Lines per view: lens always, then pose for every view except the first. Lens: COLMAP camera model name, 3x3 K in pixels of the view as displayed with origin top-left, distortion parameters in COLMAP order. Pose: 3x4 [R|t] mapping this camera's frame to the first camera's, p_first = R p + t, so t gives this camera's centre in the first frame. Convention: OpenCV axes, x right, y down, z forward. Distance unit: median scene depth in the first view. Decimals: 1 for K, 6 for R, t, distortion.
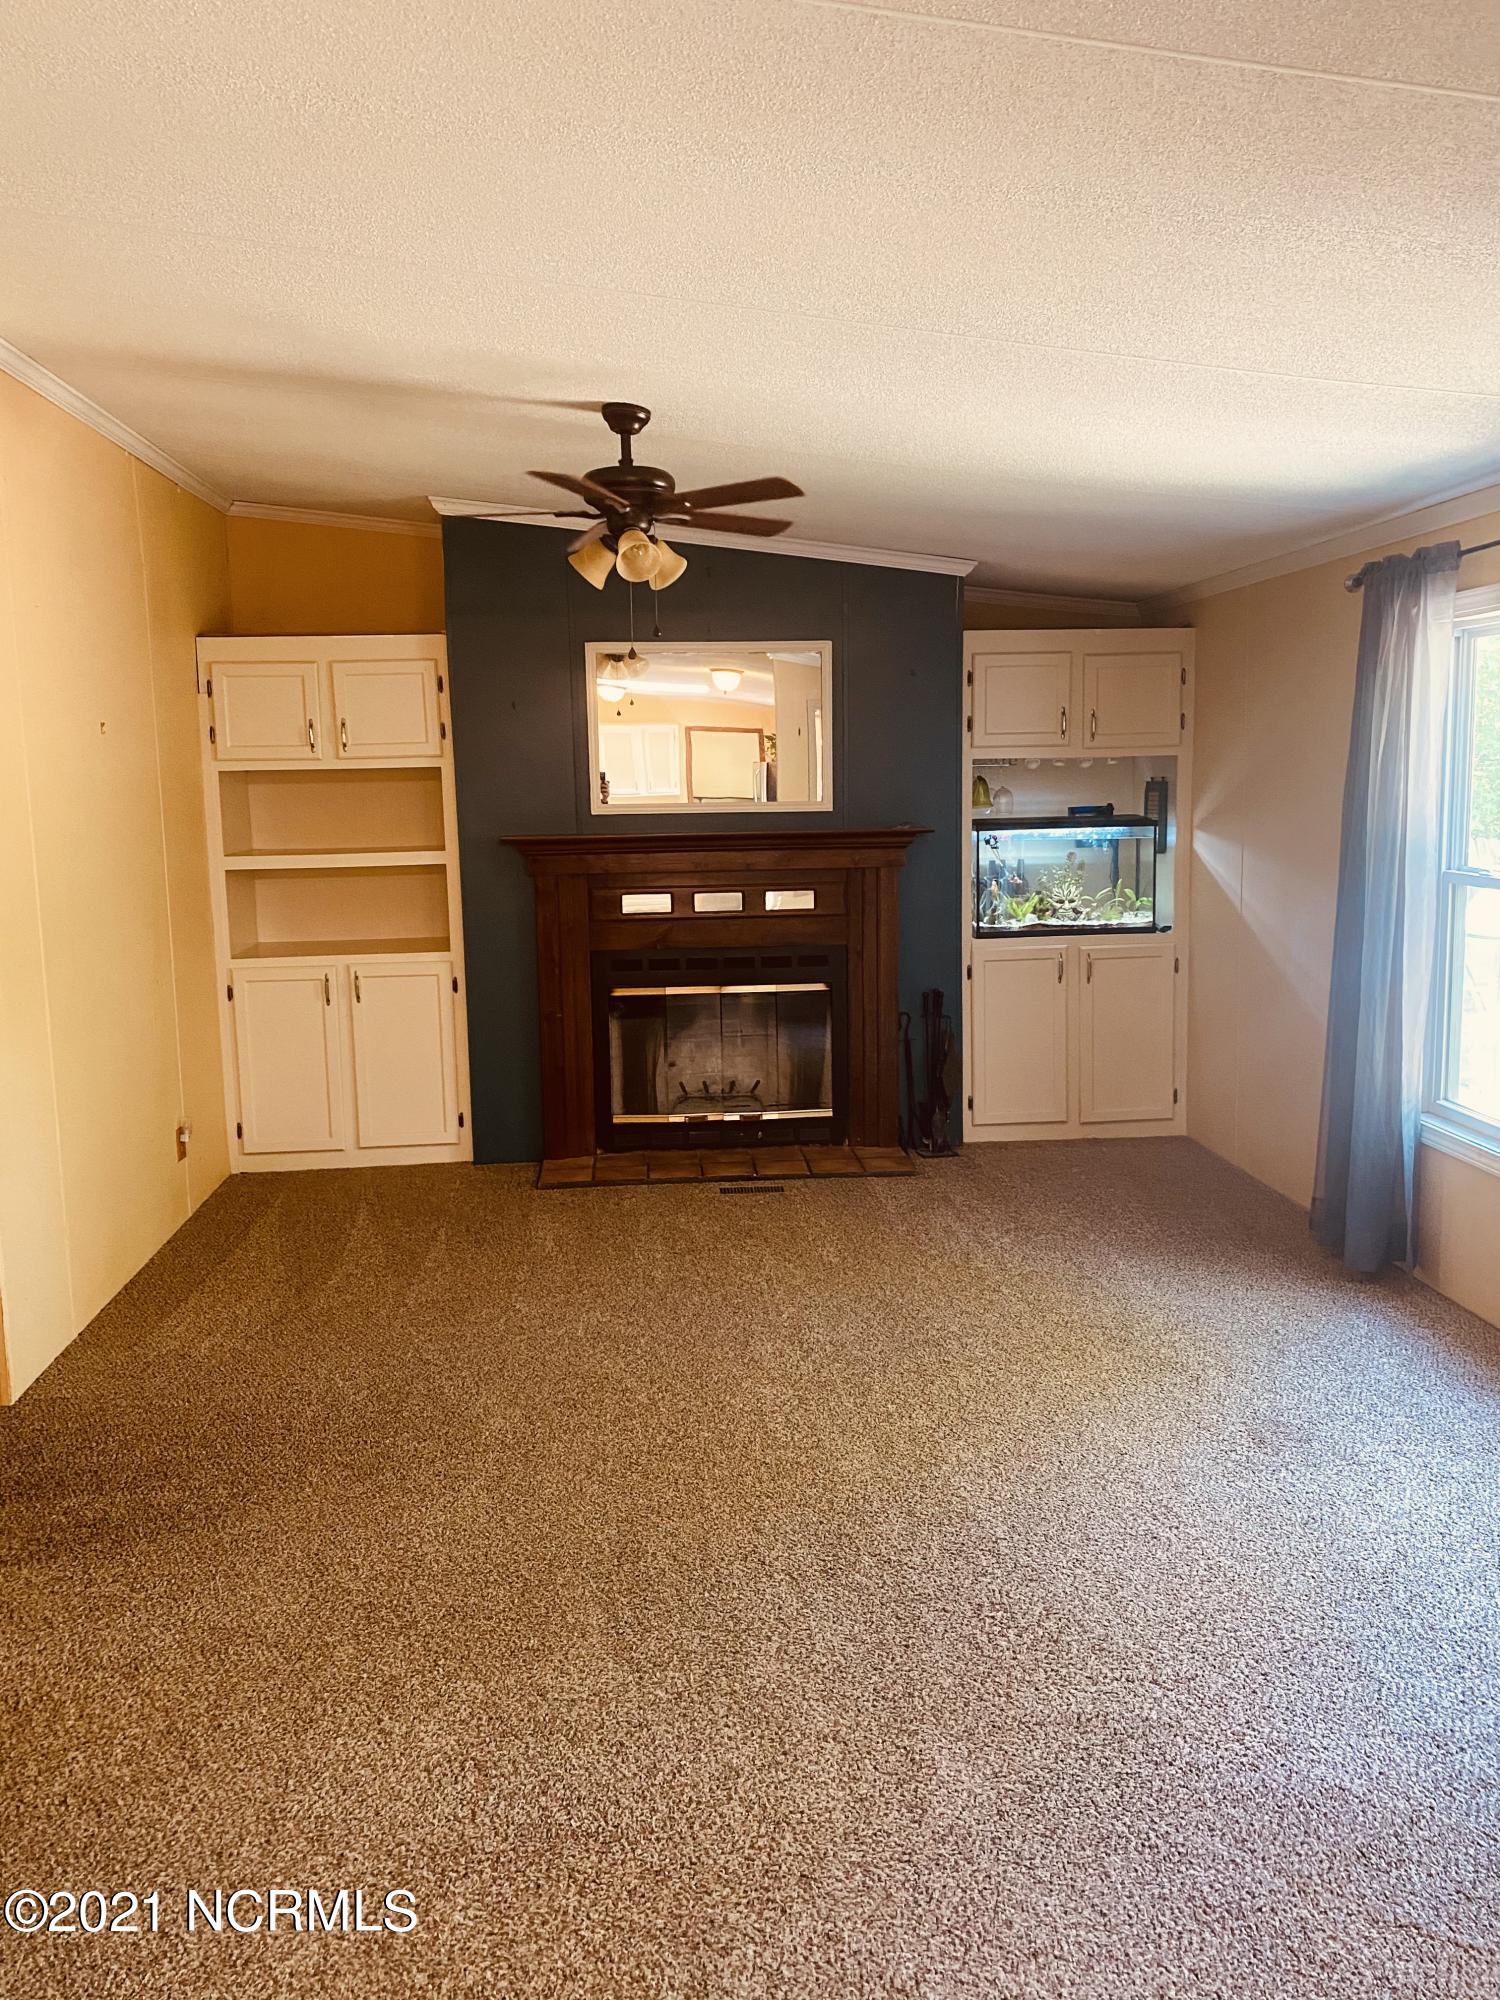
lens RADIAL K [[1513.4, 0, 750.0], [0, 1513.4, 1000.0], [0, 0, 1]] dist [0.076726, -0.002282]
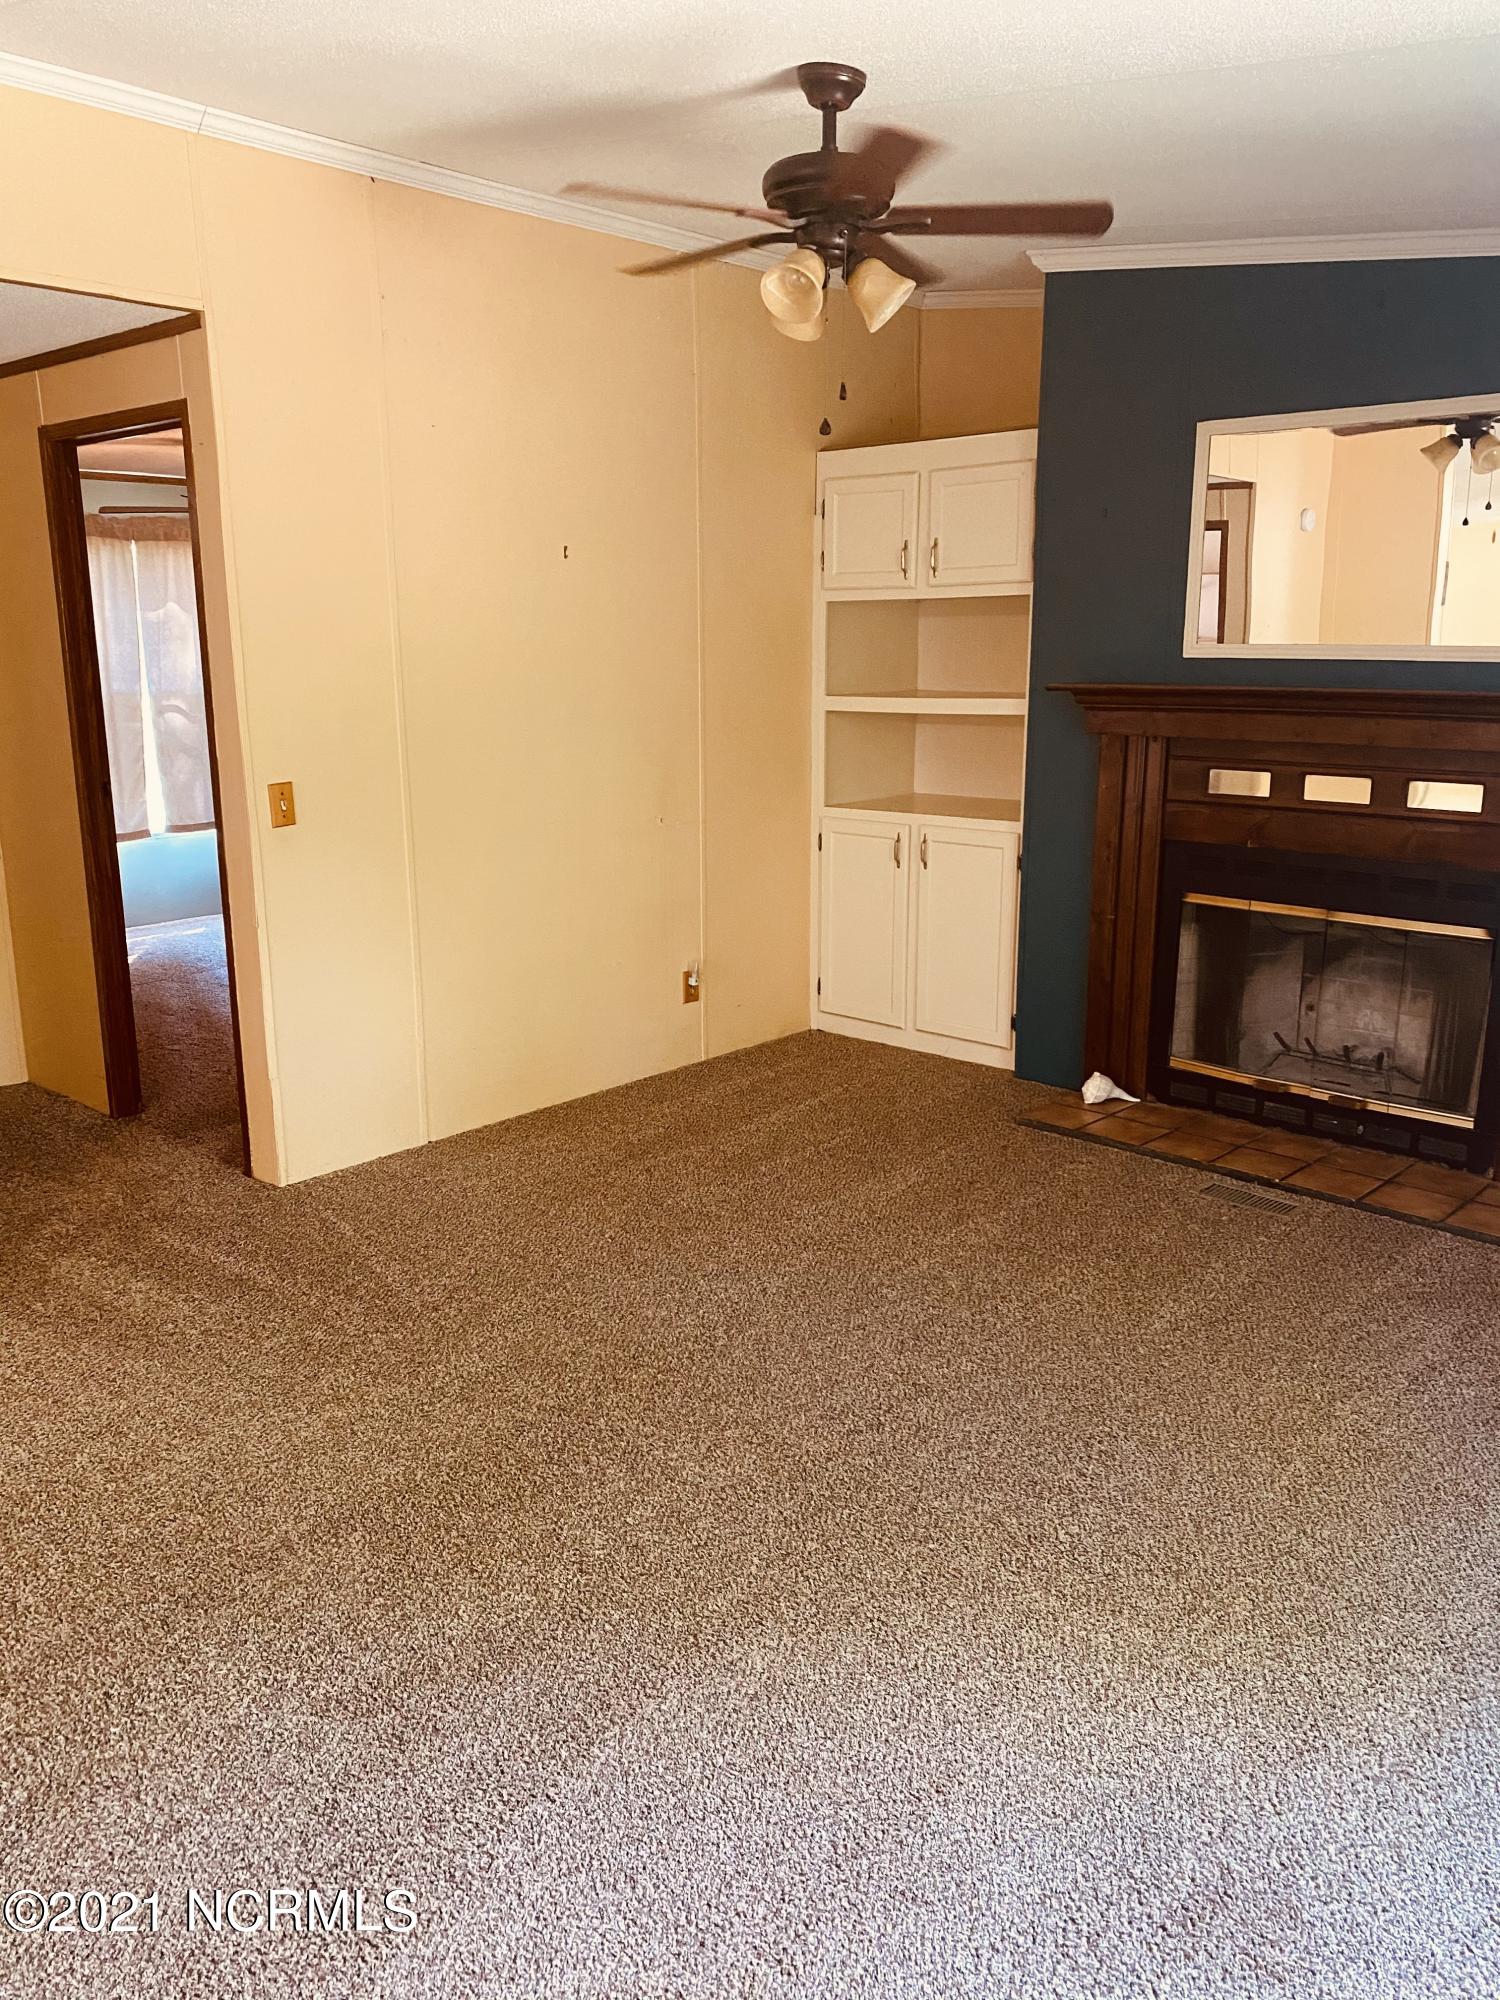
lens RADIAL K [[1520.0, 0, 750.0], [0, 1520.0, 1000.0], [0, 0, 1]] dist [0.035032, -0.011404]
pose [[0.665585, 0.188903, -0.722020, 0.327398], [-0.115352, 0.981850, 0.150546, -0.044665], [0.737354, -0.016915, 0.675295, 0.325700]]
